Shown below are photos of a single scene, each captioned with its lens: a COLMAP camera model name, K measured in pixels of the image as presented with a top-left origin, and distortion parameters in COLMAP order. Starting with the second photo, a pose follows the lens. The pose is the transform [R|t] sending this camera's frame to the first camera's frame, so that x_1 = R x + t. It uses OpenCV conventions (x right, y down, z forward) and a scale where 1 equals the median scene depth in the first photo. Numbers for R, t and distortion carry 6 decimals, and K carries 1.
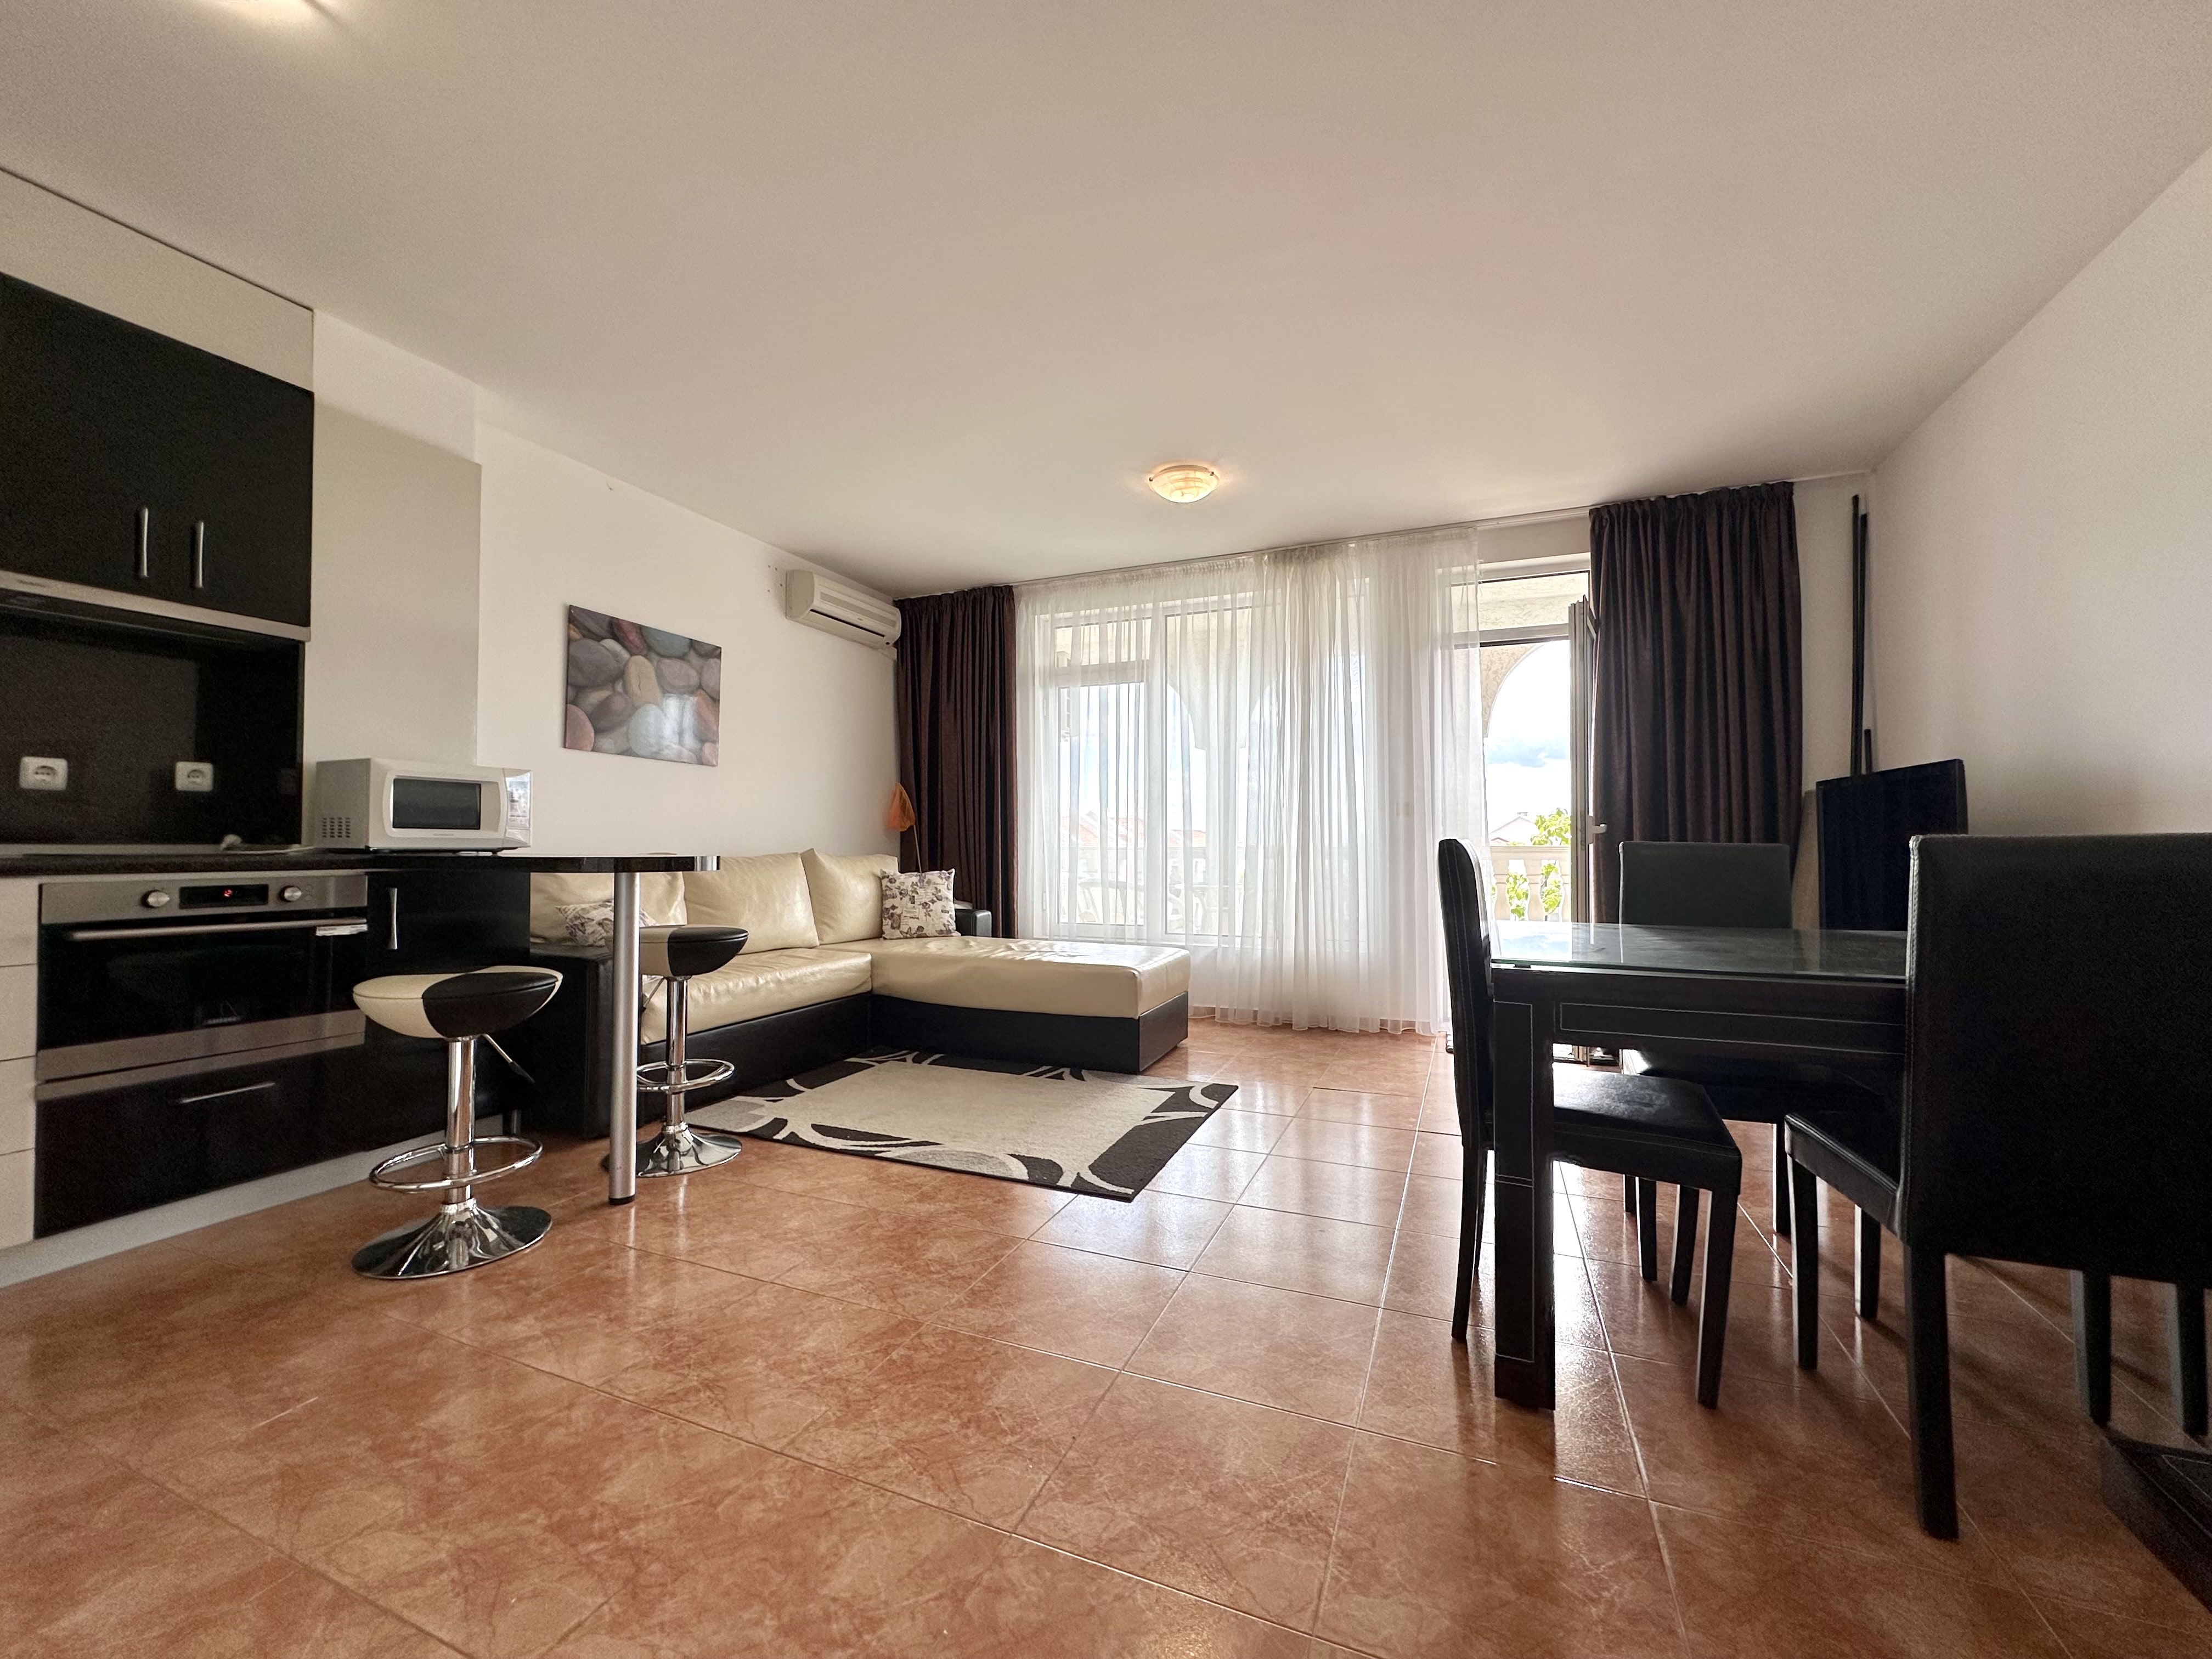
lens RADIAL K [[864.0, 0, 1099.5], [0, 864.0, 834.9], [0, 0, 1]] dist [0.013176, 0.000027]
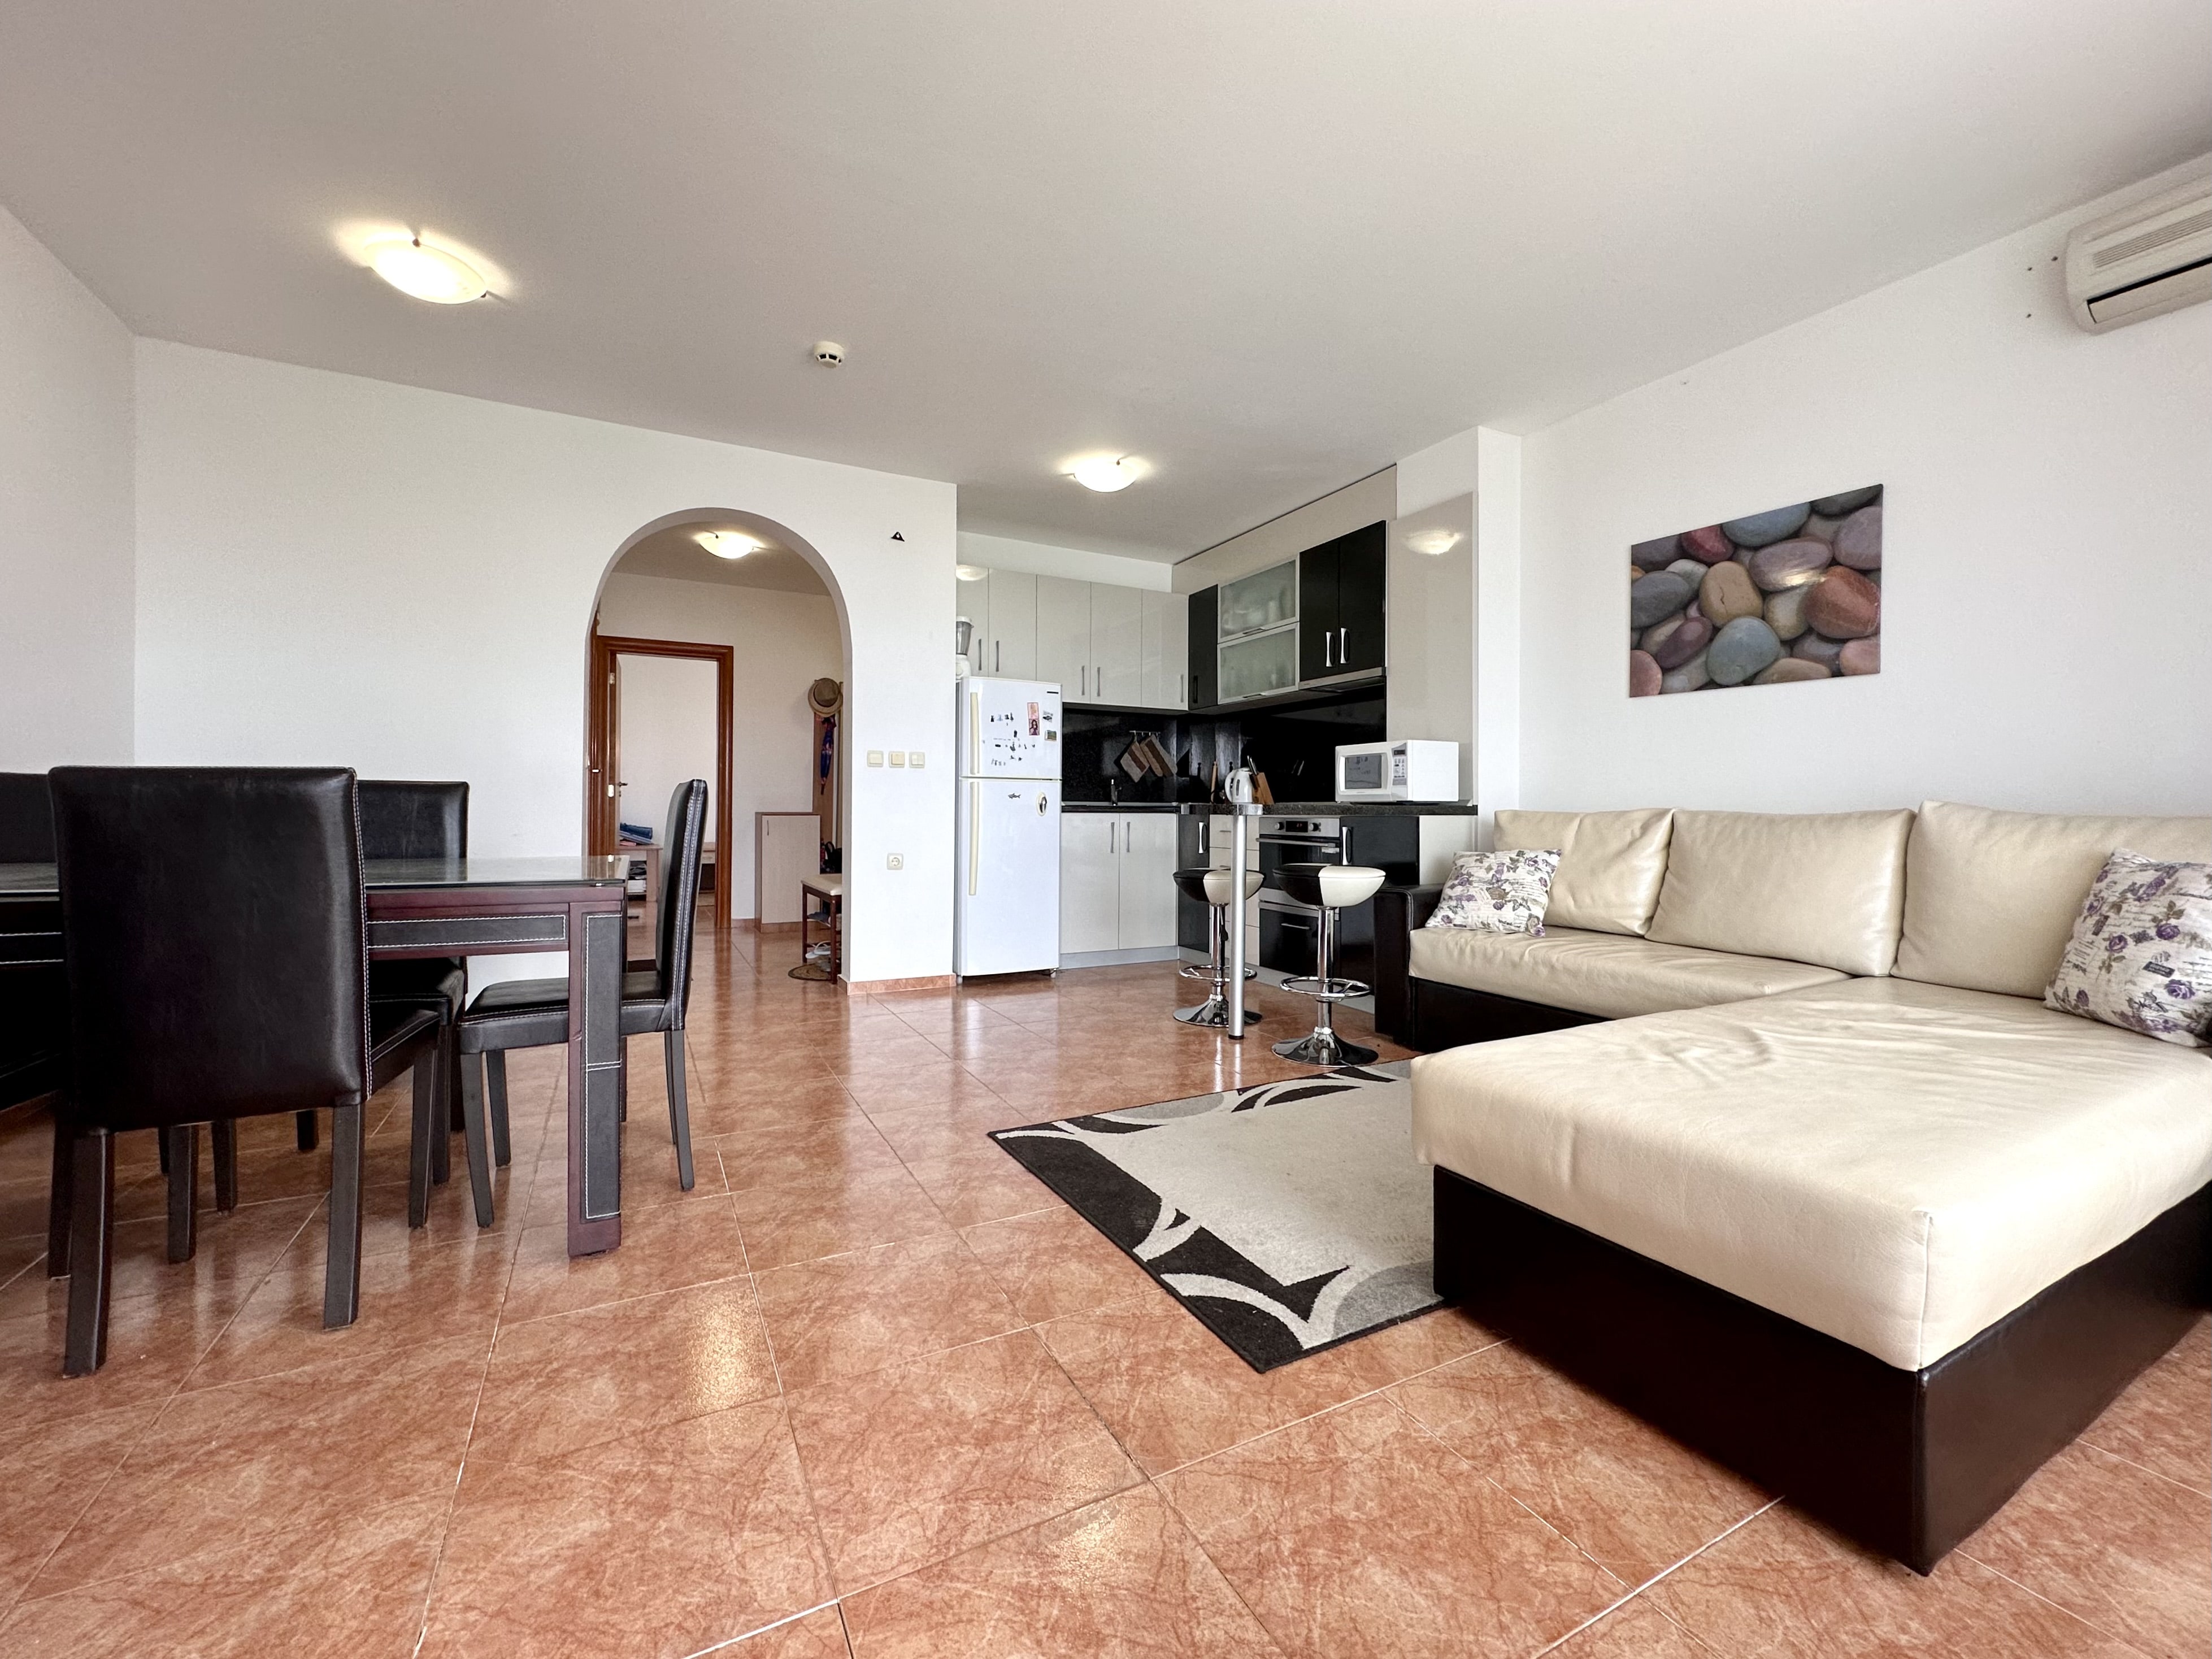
lens RADIAL K [[903.1, 0, 1102.3], [0, 903.1, 801.7], [0, 0, 1]] dist [0.005749, -0.008344]
pose [[-0.620162, -0.002140, -0.784471, 0.596086], [0.011737, 0.999859, -0.012006, 0.023053], [0.784386, -0.016653, -0.620050, 1.315130]]
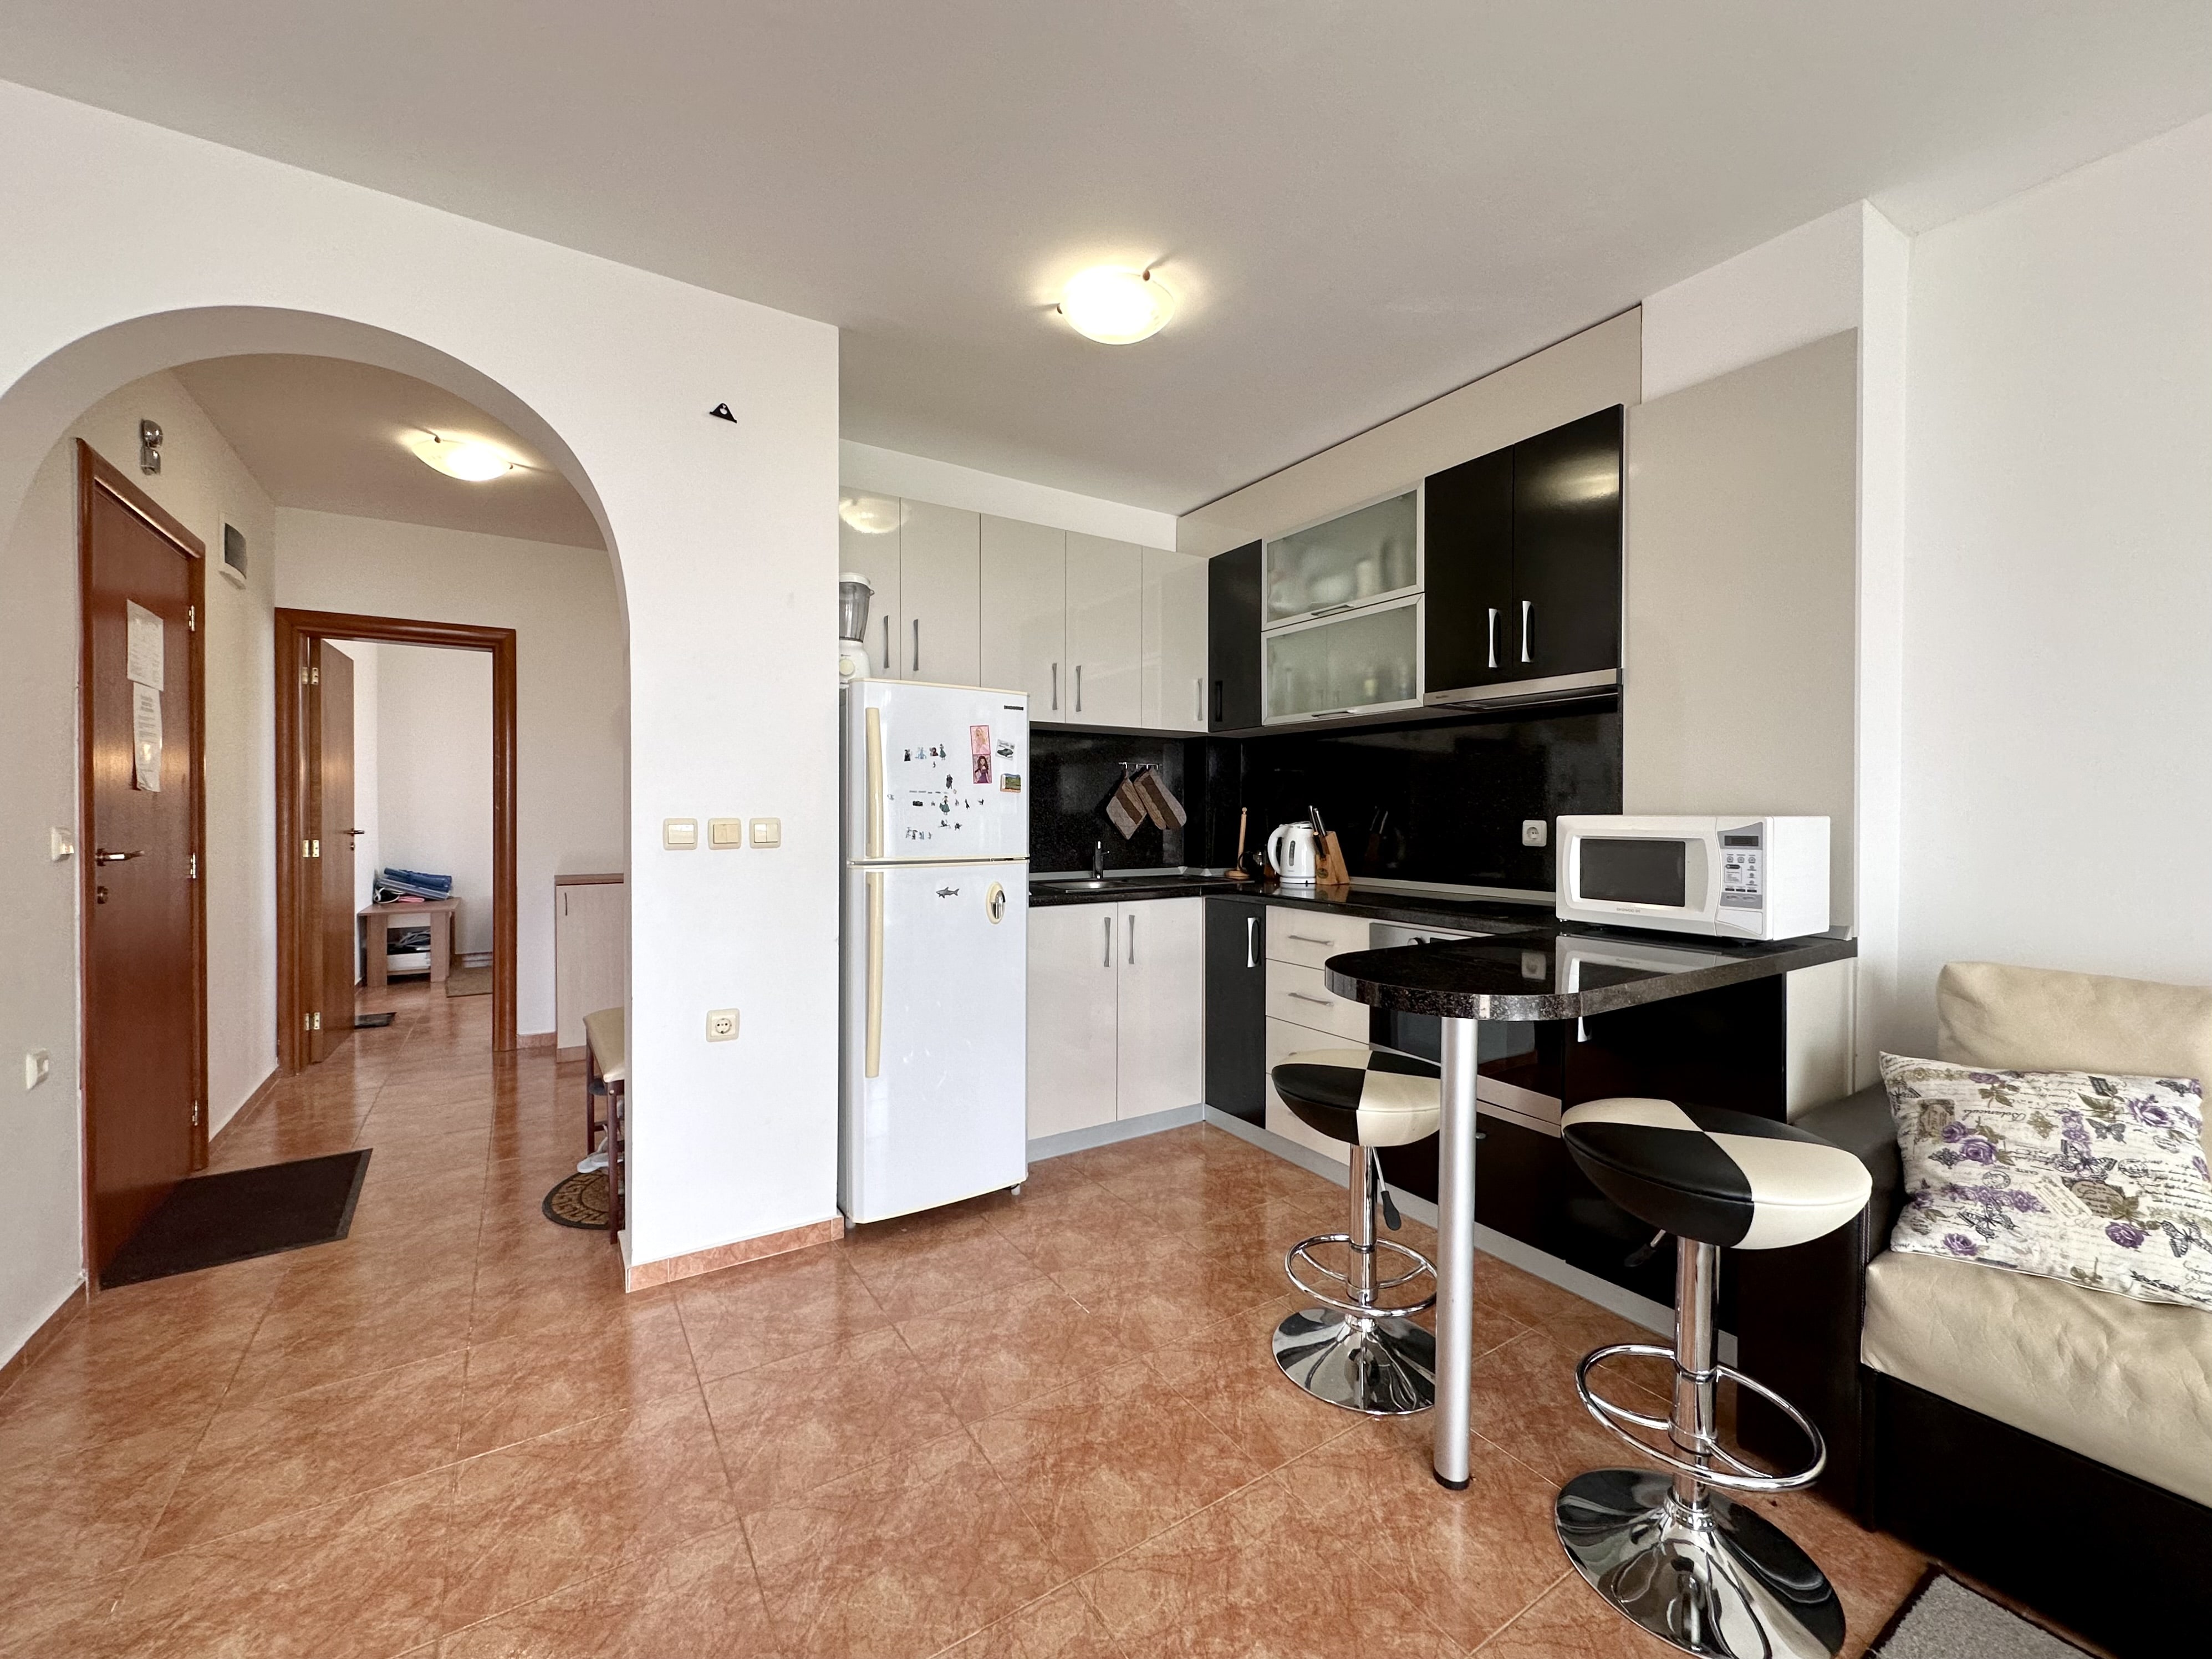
lens RADIAL K [[895.9, 0, 1105.3], [0, 895.9, 810.6], [0, 0, 1]] dist [0.005855, 0.000132]
pose [[-0.547052, 0.005332, -0.837081, 0.133402], [0.015713, 0.999869, -0.003899, -0.075926], [0.836951, -0.015286, -0.547065, 0.856670]]
